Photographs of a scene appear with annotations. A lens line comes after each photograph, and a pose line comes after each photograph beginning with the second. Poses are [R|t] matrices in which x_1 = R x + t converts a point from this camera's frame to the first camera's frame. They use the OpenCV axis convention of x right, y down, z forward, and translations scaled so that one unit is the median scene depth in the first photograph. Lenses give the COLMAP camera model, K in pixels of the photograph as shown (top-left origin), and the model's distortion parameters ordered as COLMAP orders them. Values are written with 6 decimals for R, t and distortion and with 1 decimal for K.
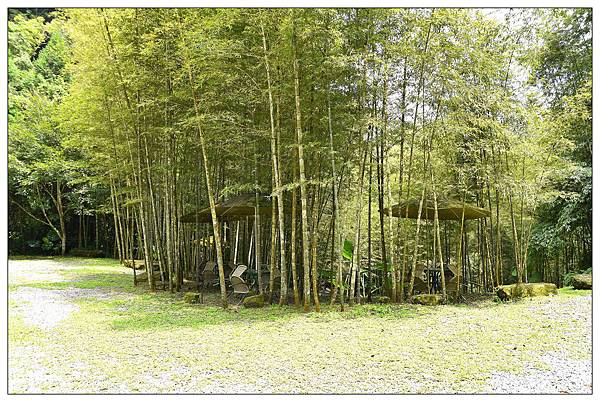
lens RADIAL K [[440.6, 0, 300.0], [0, 440.6, 201.0], [0, 0, 1]] dist [-0.114178, 0.088318]
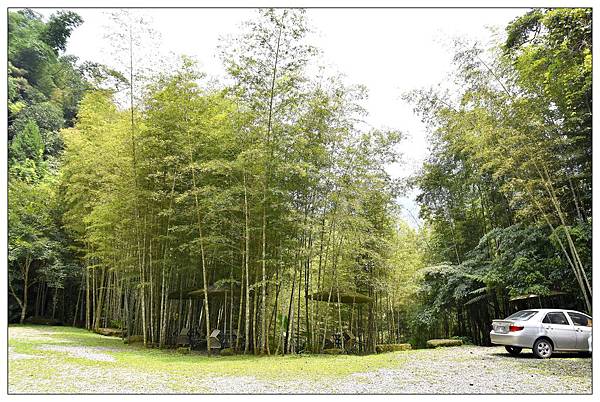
lens RADIAL K [[440.6, 0, 300.0], [0, 440.6, 201.0], [0, 0, 1]] dist [-0.114178, 0.088318]
pose [[0.985677, 0.059872, 0.157657, -0.112947], [-0.032244, 0.984518, -0.172292, -0.044883], [-0.165532, 0.164741, 0.972348, -0.615096]]
